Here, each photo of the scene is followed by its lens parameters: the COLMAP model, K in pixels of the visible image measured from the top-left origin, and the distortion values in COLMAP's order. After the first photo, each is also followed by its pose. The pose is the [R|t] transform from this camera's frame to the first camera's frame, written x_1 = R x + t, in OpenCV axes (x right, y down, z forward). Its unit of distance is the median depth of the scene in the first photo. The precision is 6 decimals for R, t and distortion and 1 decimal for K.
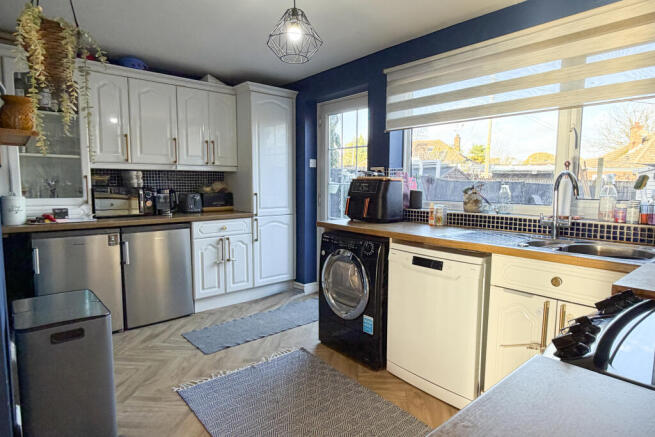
lens RADIAL K [[376.4, 0, 327.5], [0, 376.4, 218.5], [0, 0, 1]] dist [0.002443, 0.000646]
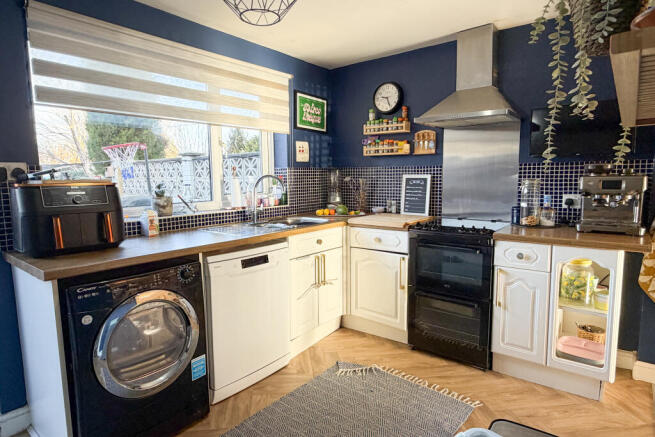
lens RADIAL K [[376.4, 0, 327.5], [0, 376.4, 218.5], [0, 0, 1]] dist [0.002443, 0.000646]
pose [[-0.189845, -0.114836, 0.975075, -0.704150], [0.103371, 0.985279, 0.136164, -0.109445], [-0.976357, 0.126644, -0.175180, 0.867748]]
